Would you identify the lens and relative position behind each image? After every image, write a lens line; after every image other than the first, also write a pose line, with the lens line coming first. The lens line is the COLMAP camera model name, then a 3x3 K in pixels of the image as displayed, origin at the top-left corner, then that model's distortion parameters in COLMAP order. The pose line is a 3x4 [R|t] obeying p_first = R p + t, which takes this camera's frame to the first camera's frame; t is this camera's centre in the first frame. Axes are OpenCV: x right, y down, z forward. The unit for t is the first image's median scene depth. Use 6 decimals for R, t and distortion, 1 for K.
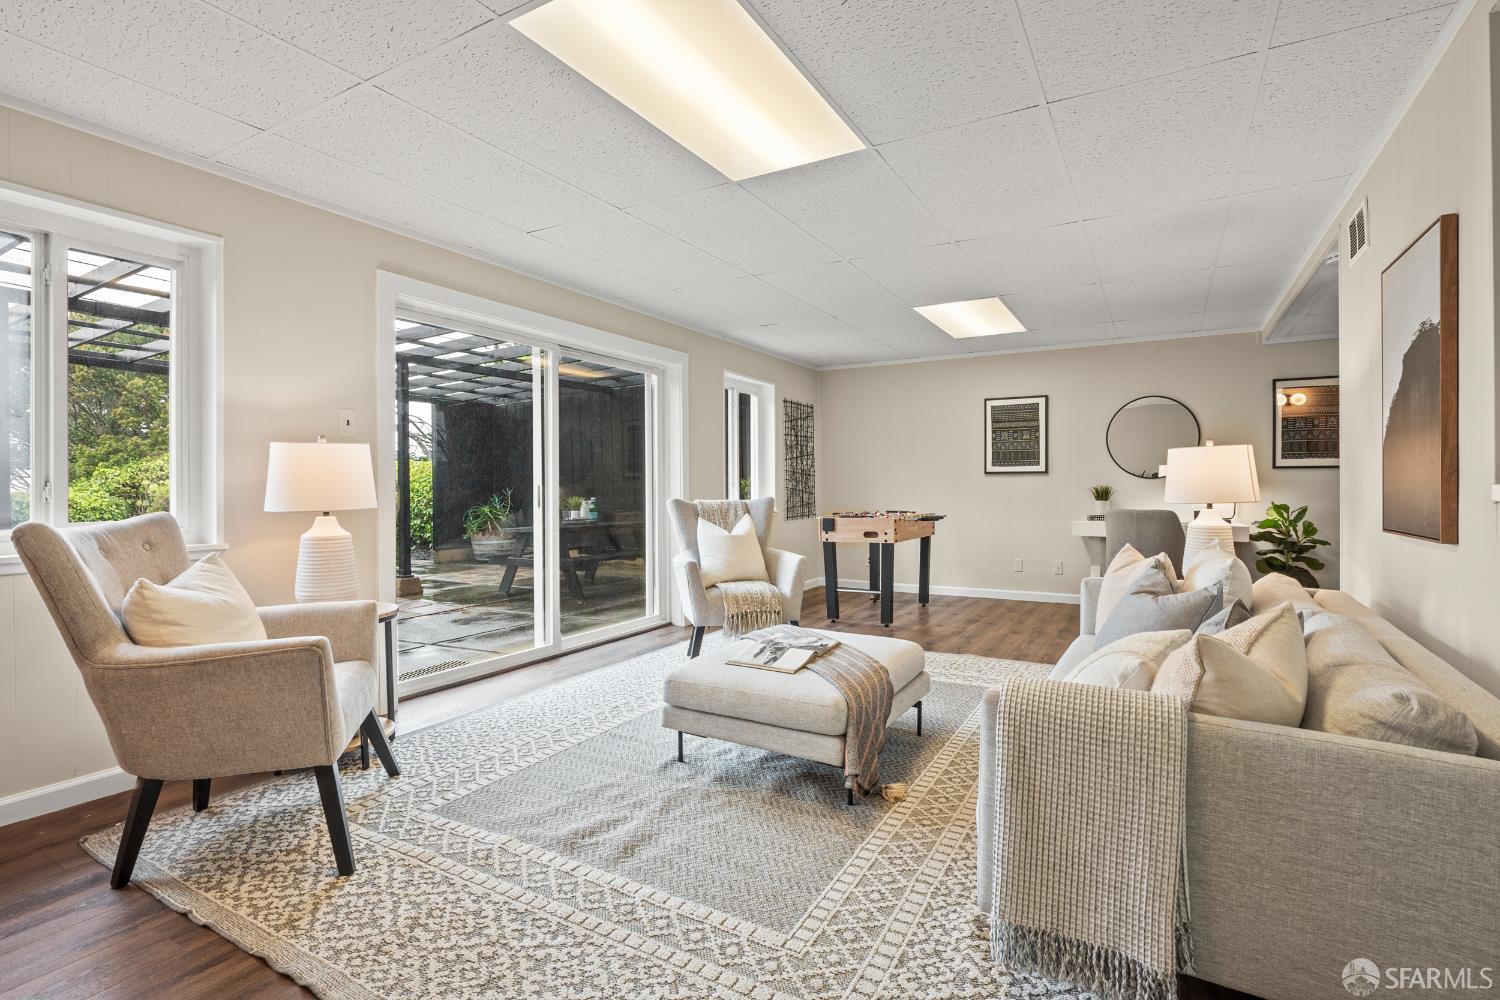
lens RADIAL K [[720.1, 0, 749.3], [0, 720.1, 482.5], [0, 0, 1]] dist [-0.003278, -0.000475]
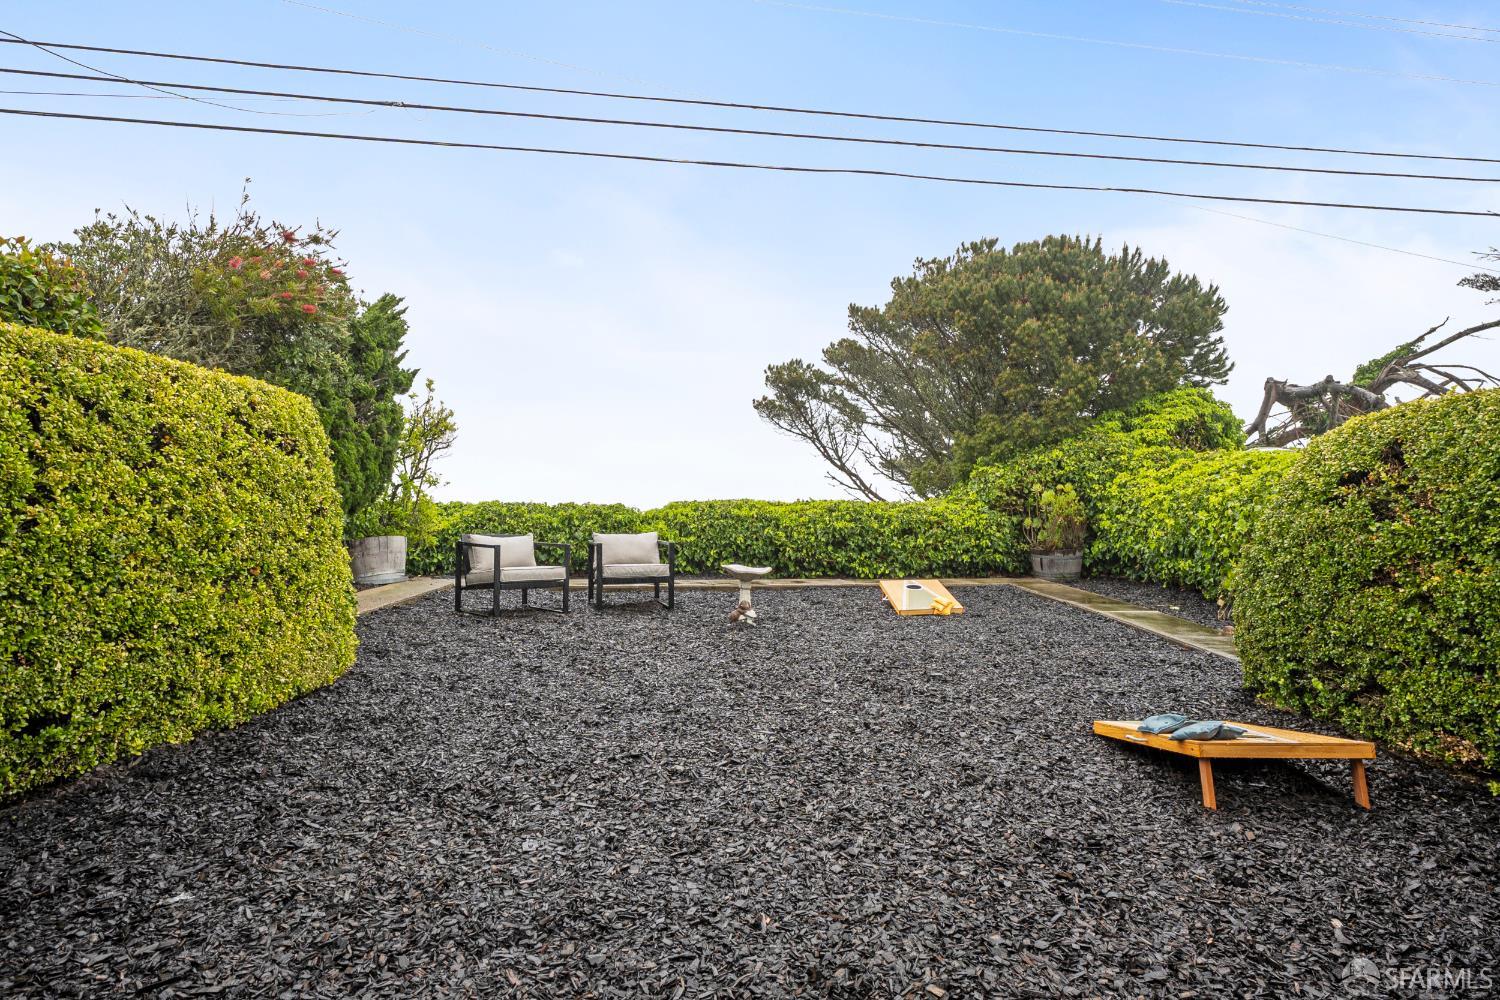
lens RADIAL K [[840.3, 0, 758.0], [0, 840.3, 516.1], [0, 0, 1]] dist [0.000663, -0.001170]
pose [[0.520866, 0.019978, -0.853404, -0.508144], [-0.009599, 0.999800, 0.017547, 0.017631], [0.853584, -0.000948, 0.520954, 0.610025]]
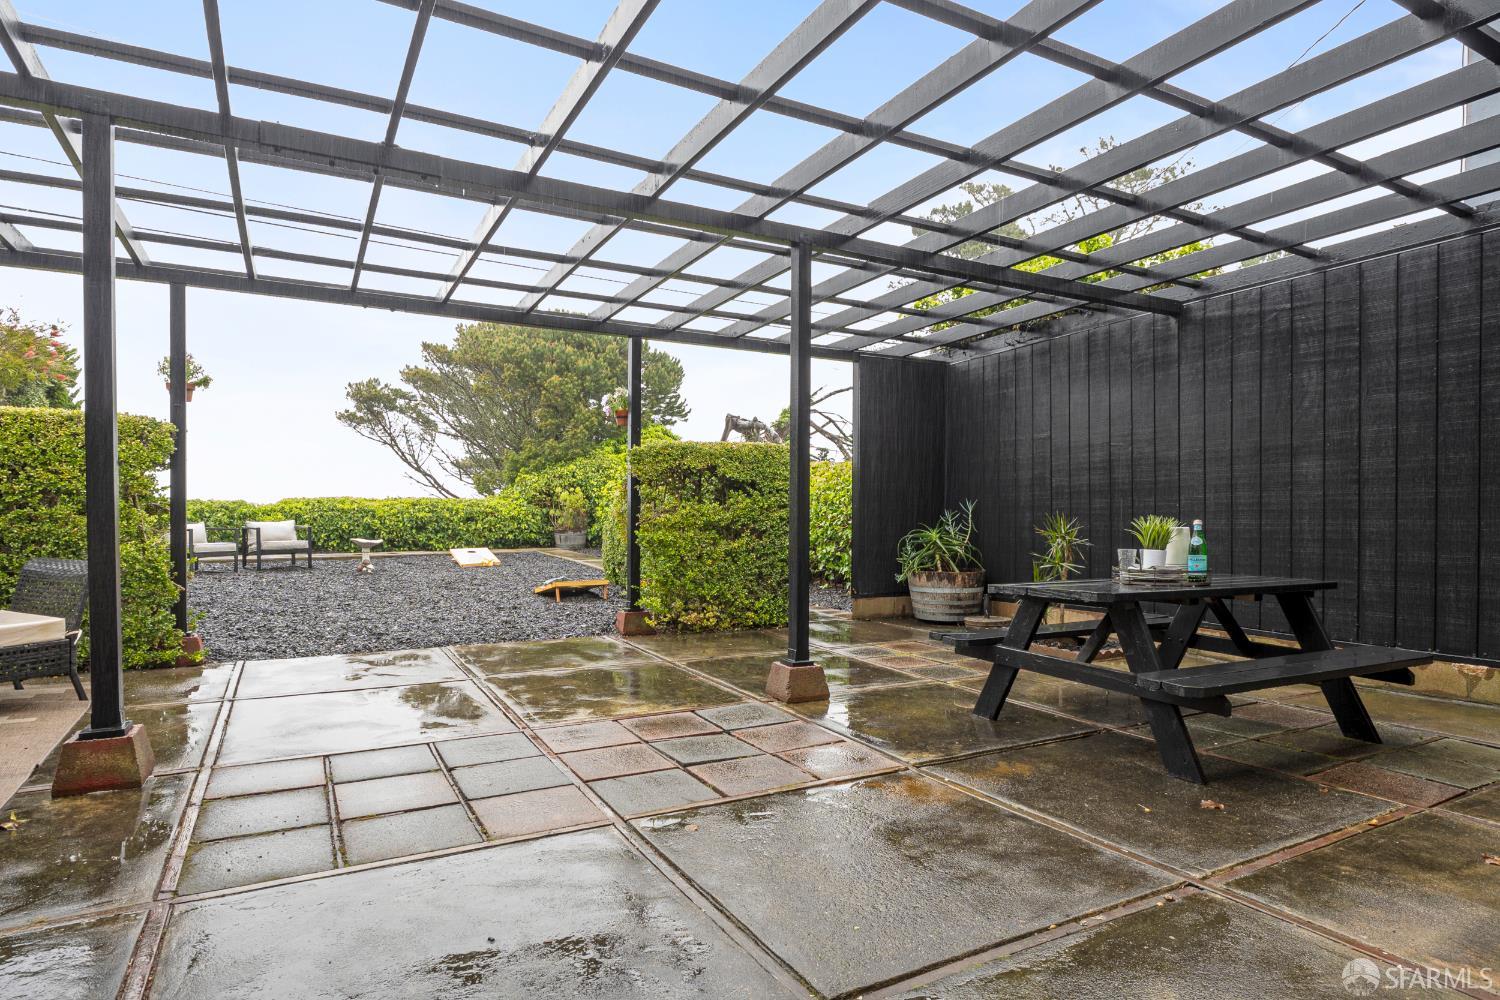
lens RADIAL K [[840.3, 0, 758.0], [0, 840.3, 516.1], [0, 0, 1]] dist [0.000663, -0.001170]
pose [[0.863017, 0.023241, -0.504641, -0.128680], [-0.013599, 0.999648, 0.022782, 0.007247], [0.504993, -0.012799, 0.863029, 0.298842]]
